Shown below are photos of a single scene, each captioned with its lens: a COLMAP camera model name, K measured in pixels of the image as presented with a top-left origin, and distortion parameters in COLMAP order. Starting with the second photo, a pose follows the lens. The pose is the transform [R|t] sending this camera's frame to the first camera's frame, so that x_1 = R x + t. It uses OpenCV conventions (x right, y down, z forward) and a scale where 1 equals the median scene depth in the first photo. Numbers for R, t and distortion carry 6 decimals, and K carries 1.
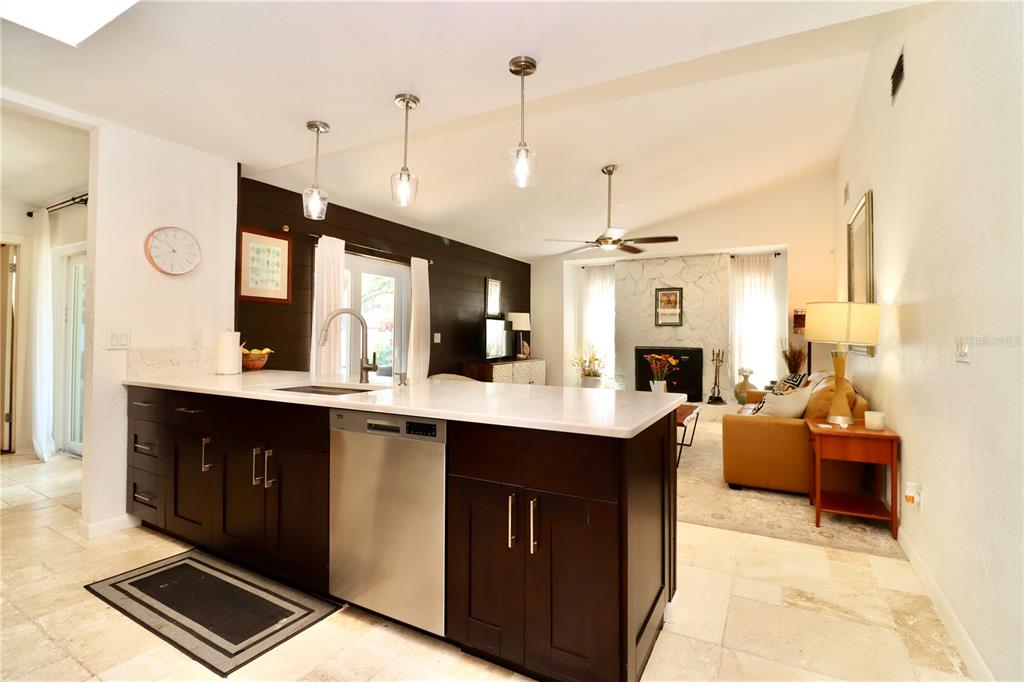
lens RADIAL K [[474.0, 0, 516.9], [0, 474.0, 328.4], [0, 0, 1]] dist [-0.000198, -0.012684]
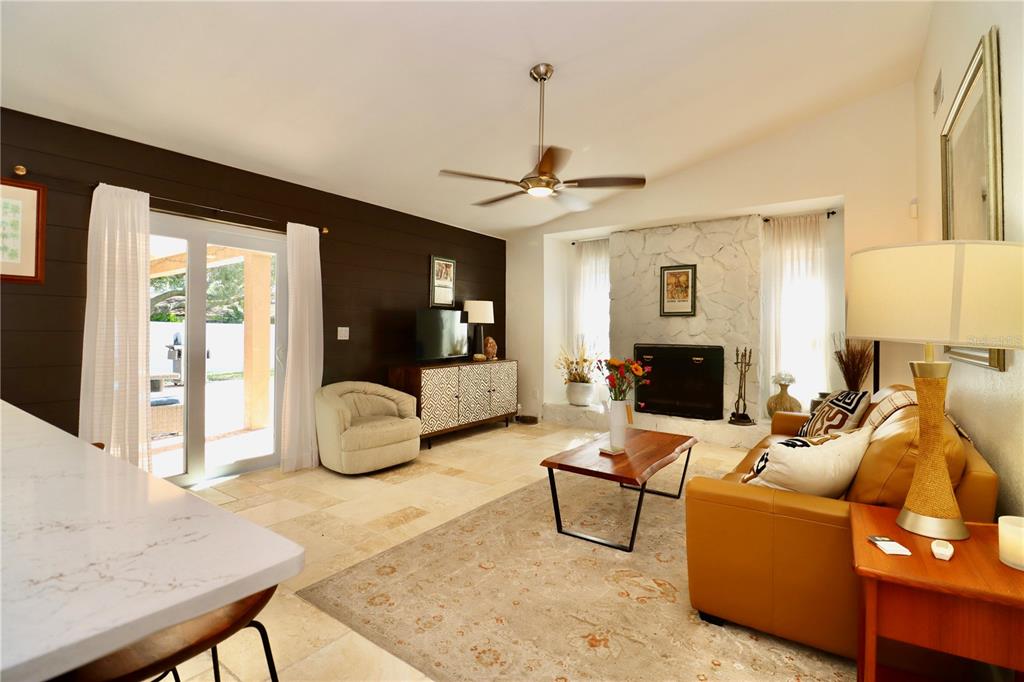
lens RADIAL K [[474.0, 0, 516.9], [0, 474.0, 328.4], [0, 0, 1]] dist [-0.000198, -0.012684]
pose [[0.993607, -0.003688, -0.112833, 0.163277], [0.004905, 0.999933, 0.010515, 0.004997], [0.112787, -0.011001, 0.993558, 0.244715]]
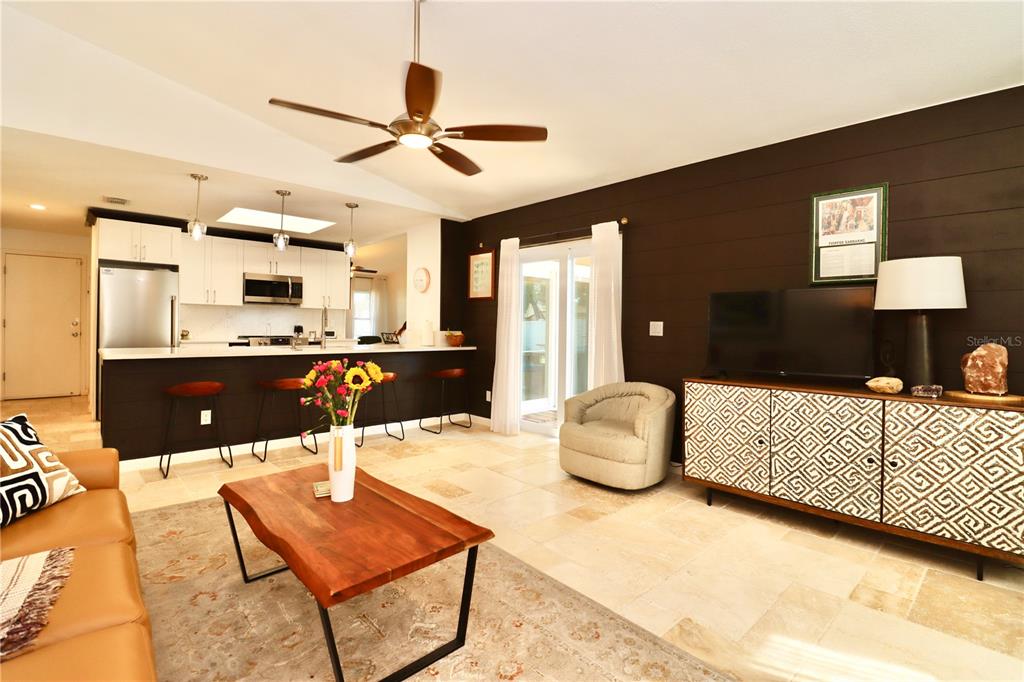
lens RADIAL K [[481.5, 0, 524.1], [0, 481.5, 330.5], [0, 0, 1]] dist [-0.002612, -0.000813]
pose [[-0.305066, -0.000724, -0.952331, 0.450729], [0.001355, 0.999998, -0.001194, 0.019976], [0.952330, -0.001655, -0.305065, 0.883009]]
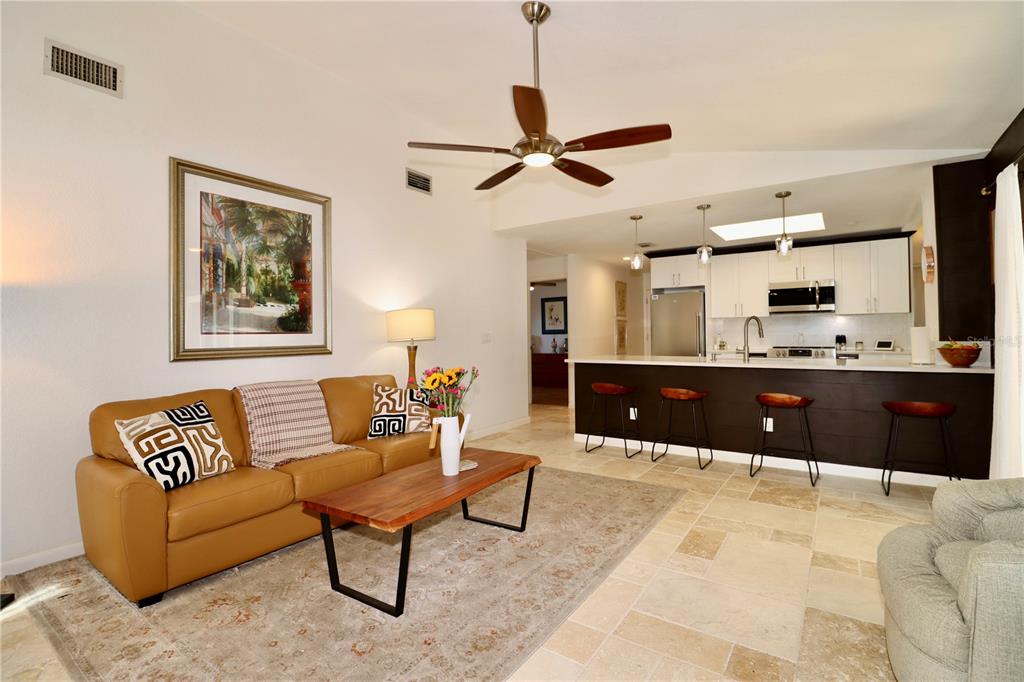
lens RADIAL K [[487.1, 0, 514.2], [0, 487.1, 326.9], [0, 0, 1]] dist [0.001997, 0.000337]
pose [[-0.995145, 0.008447, 0.098058, 0.118465], [0.005196, 0.999430, -0.033359, 0.019206], [-0.098284, -0.032687, -0.994621, 1.067967]]
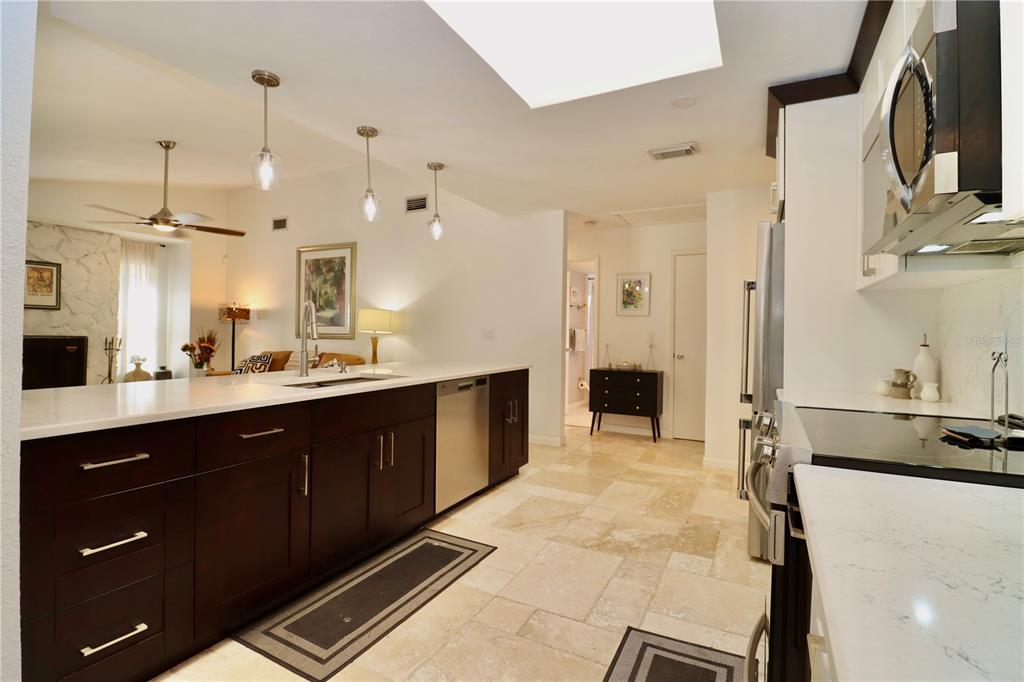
lens RADIAL K [[474.0, 0, 516.9], [0, 474.0, 328.4], [0, 0, 1]] dist [-0.000198, -0.012684]
pose [[-0.018137, 0.000426, 0.999835, -0.512993], [-0.034238, 0.999413, -0.001047, 0.000331], [-0.999249, -0.034251, -0.018112, 0.226890]]
